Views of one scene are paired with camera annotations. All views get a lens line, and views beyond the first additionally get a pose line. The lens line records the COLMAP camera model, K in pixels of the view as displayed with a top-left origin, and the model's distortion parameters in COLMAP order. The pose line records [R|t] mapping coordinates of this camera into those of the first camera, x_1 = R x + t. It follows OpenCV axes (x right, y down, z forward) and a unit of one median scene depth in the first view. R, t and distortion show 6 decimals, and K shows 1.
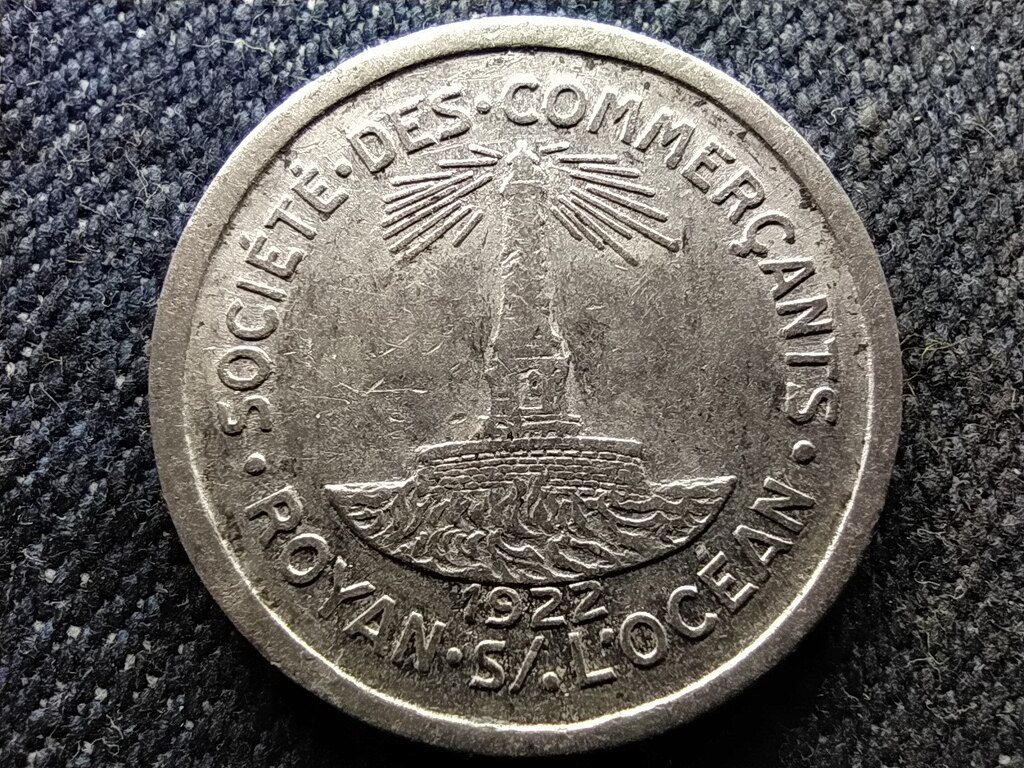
lens RADIAL K [[419.0, 0, 506.2], [0, 419.0, 406.2], [0, 0, 1]] dist [0.002105, -0.004478]
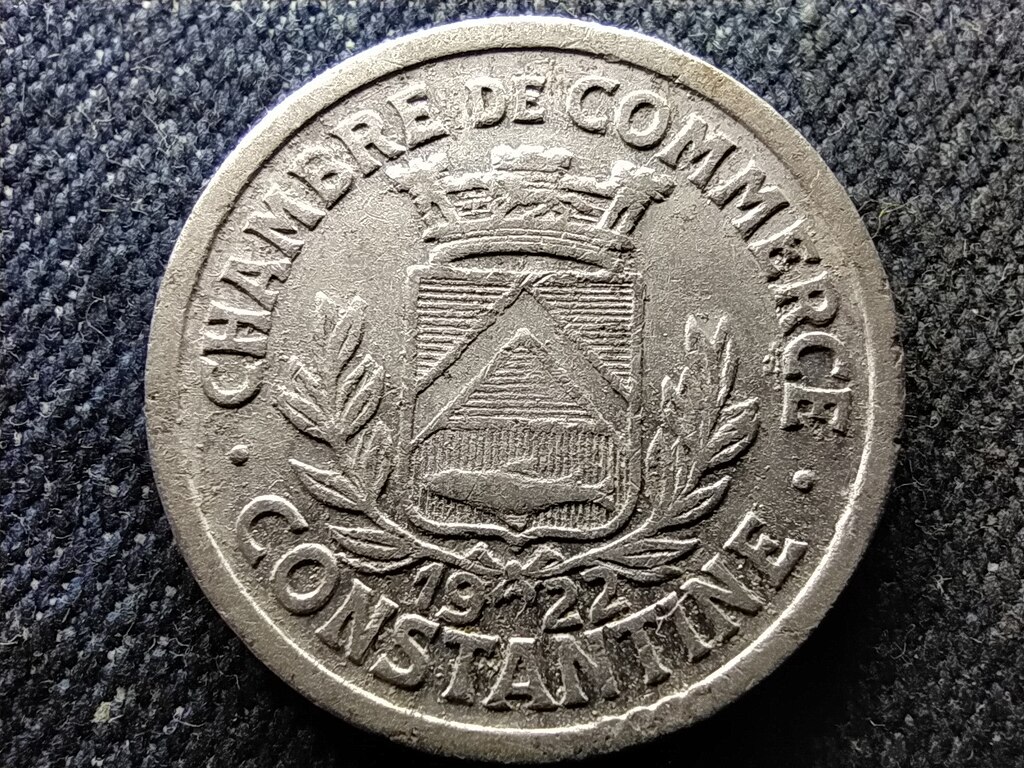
lens RADIAL K [[429.8, 0, 505.5], [0, 429.8, 418.4], [0, 0, 1]] dist [0.001079, -0.004486]
pose [[0.994900, -0.100795, 0.003678, -0.048251], [0.100813, 0.994893, -0.004976, 0.309183], [-0.003158, 0.005321, 0.999981, -0.128650]]
